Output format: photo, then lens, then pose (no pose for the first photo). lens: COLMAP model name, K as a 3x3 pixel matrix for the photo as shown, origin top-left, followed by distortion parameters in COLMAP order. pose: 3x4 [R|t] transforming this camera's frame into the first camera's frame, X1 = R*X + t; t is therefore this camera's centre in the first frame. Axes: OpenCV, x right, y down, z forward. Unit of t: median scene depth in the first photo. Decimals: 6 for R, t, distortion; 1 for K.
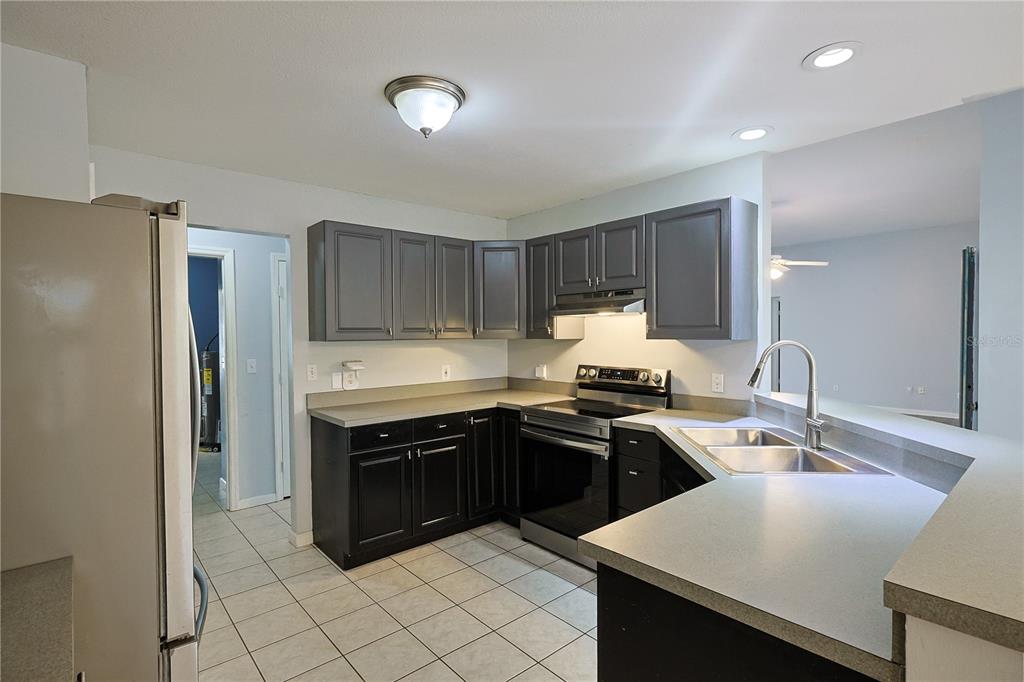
lens RADIAL K [[496.9, 0, 517.9], [0, 496.9, 341.1], [0, 0, 1]] dist [0.001194, 0.000185]
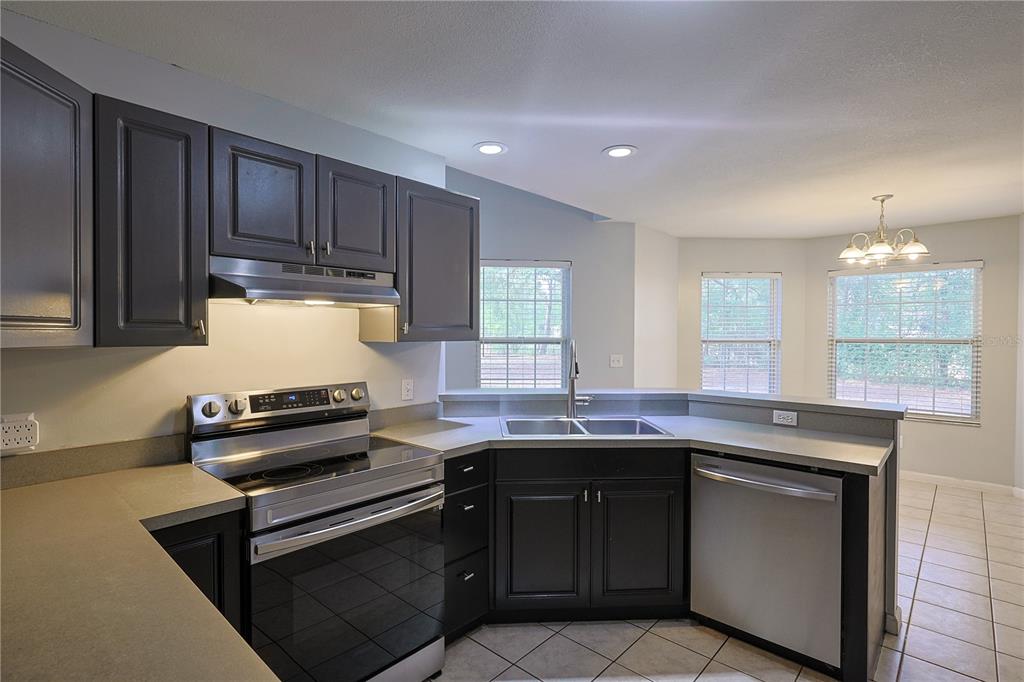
lens RADIAL K [[496.9, 0, 516.8], [0, 496.9, 342.5], [0, 0, 1]] dist [0.001194, 0.000185]
pose [[-0.113908, -0.018538, 0.993318, -0.484043], [0.013699, 0.999702, 0.020228, -0.015028], [-0.993397, 0.015912, -0.113620, 0.856480]]
